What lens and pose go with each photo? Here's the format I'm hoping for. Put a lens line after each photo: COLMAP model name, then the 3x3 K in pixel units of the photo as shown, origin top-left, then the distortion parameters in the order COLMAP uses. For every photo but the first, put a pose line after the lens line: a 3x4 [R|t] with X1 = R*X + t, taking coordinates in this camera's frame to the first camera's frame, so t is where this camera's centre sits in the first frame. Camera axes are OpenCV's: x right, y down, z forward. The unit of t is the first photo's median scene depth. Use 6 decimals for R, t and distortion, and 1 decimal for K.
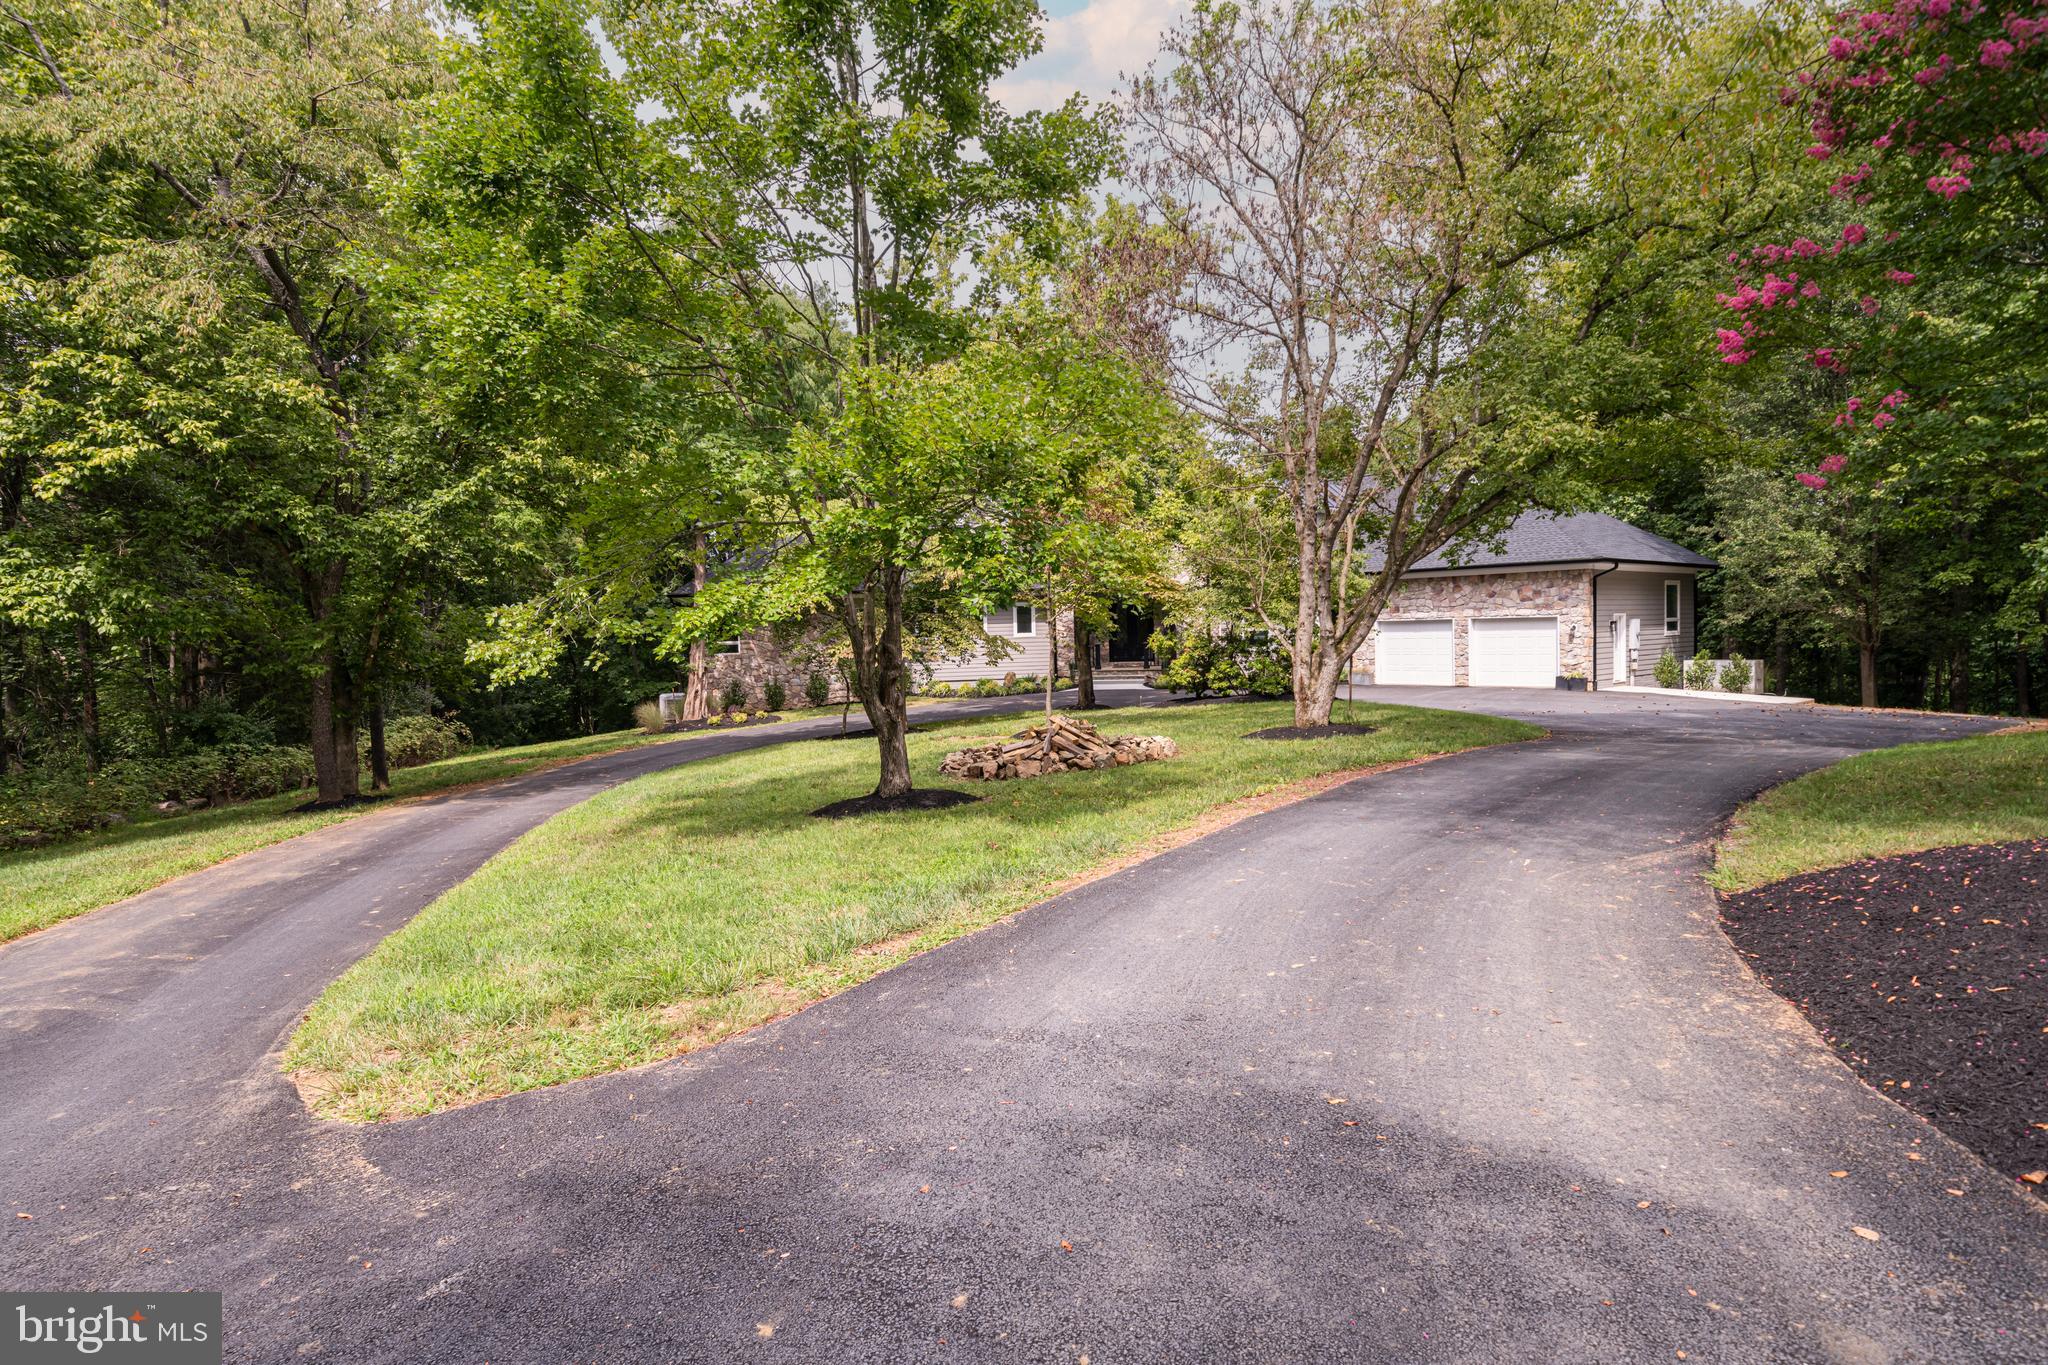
lens RADIAL K [[1091.9, 0, 1024.0], [0, 1091.9, 682.5], [0, 0, 1]] dist [0.001775, 0.000048]
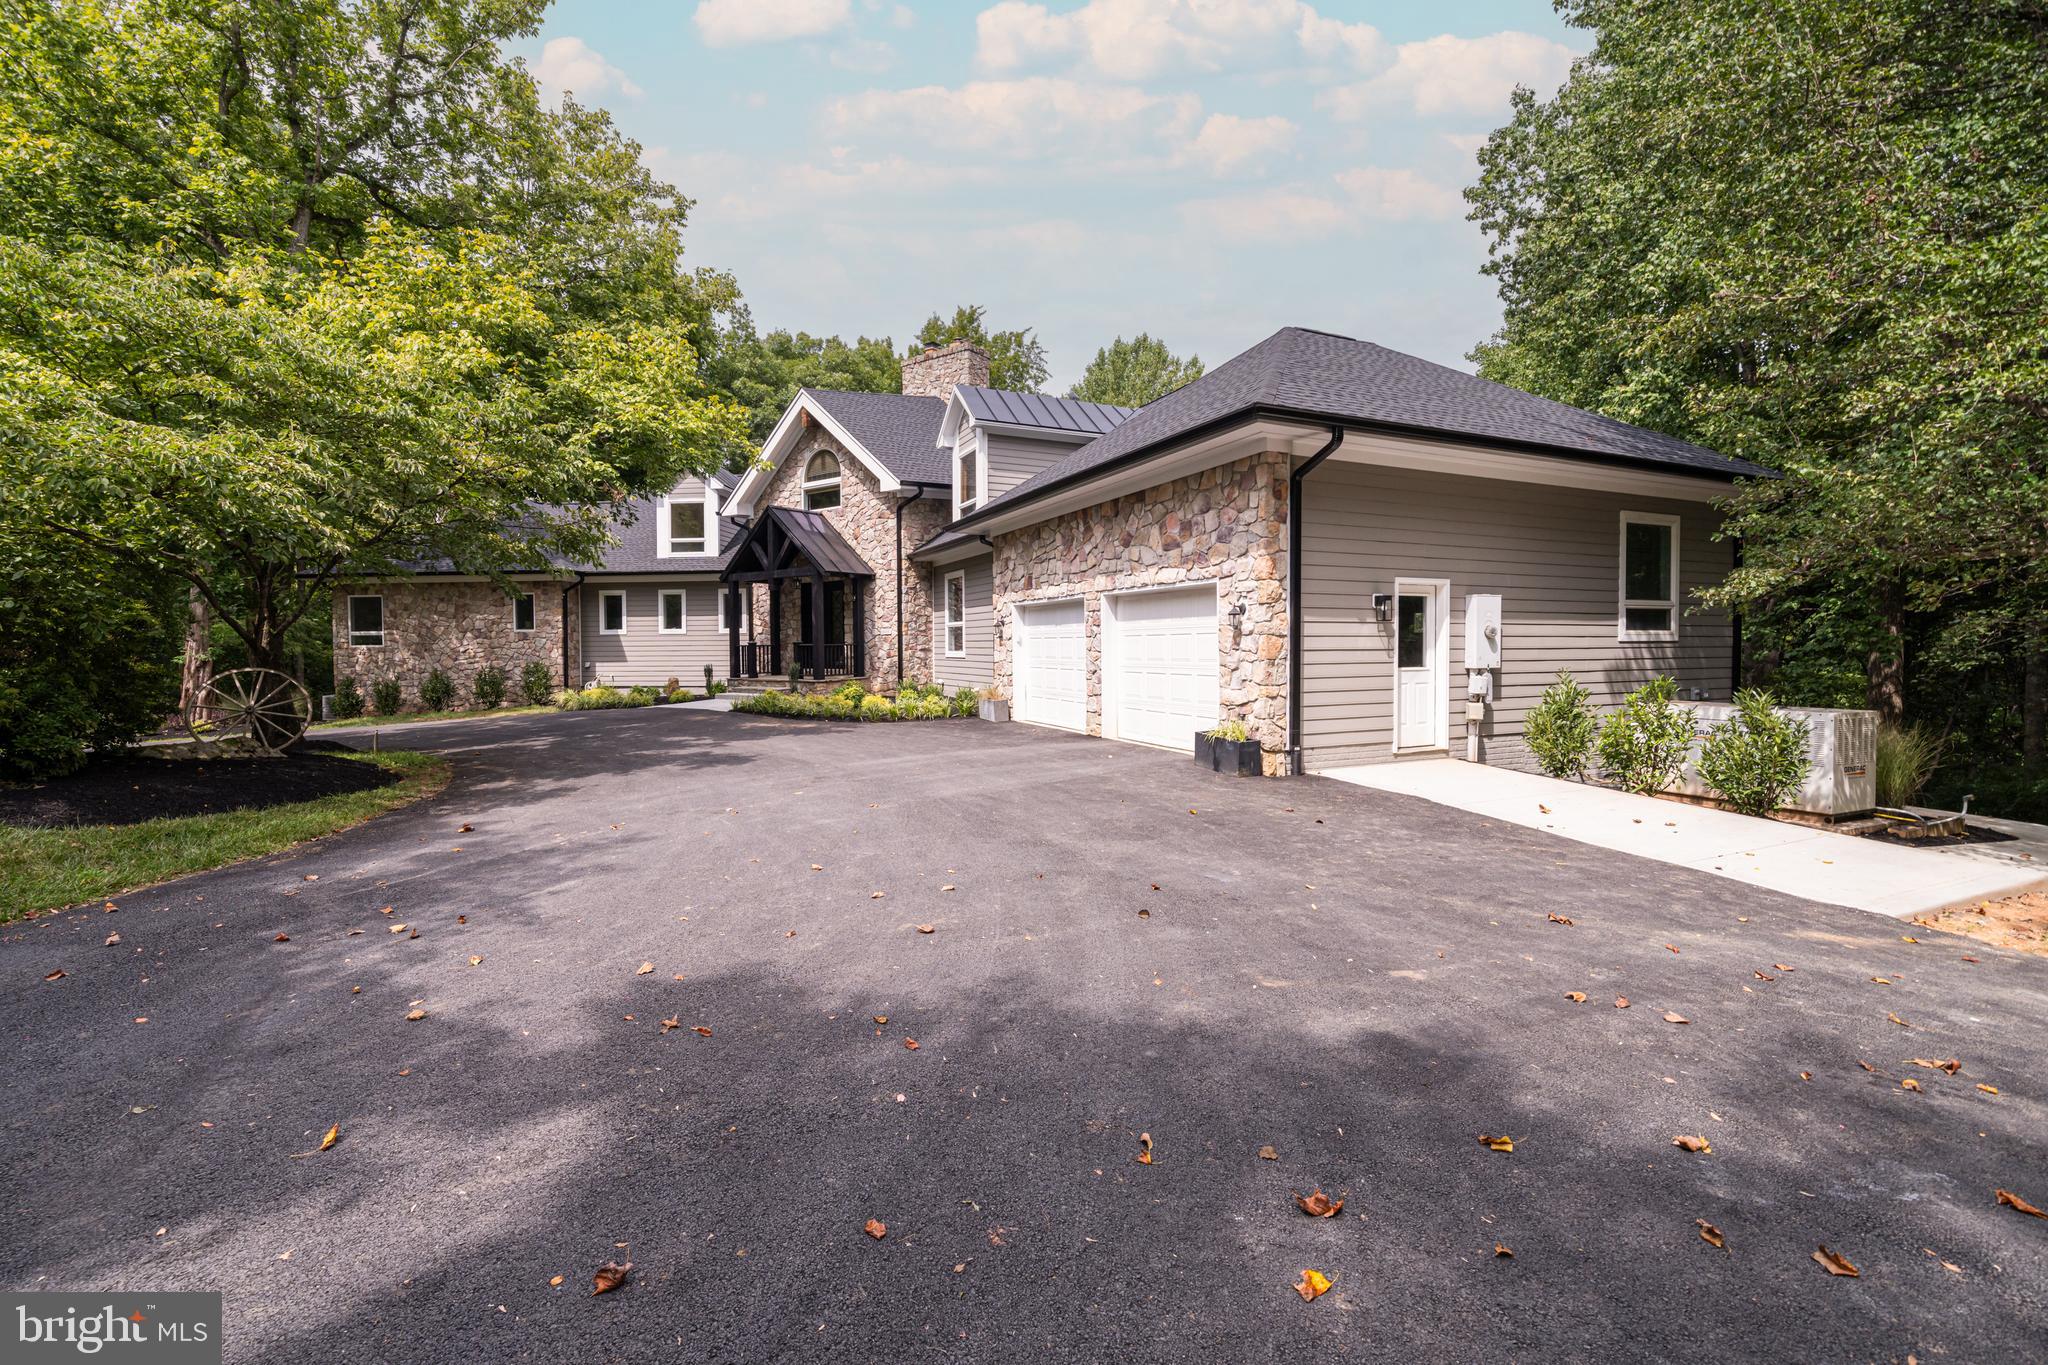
lens RADIAL K [[840.1, 0, 1024.0], [0, 840.1, 682.5], [0, 0, 1]] dist [-0.000771, 0.000013]
pose [[0.955960, 0.028633, -0.292097, 0.520409], [-0.029827, 0.999555, 0.000366, -0.022152], [0.291978, 0.008363, 0.956389, 0.696956]]
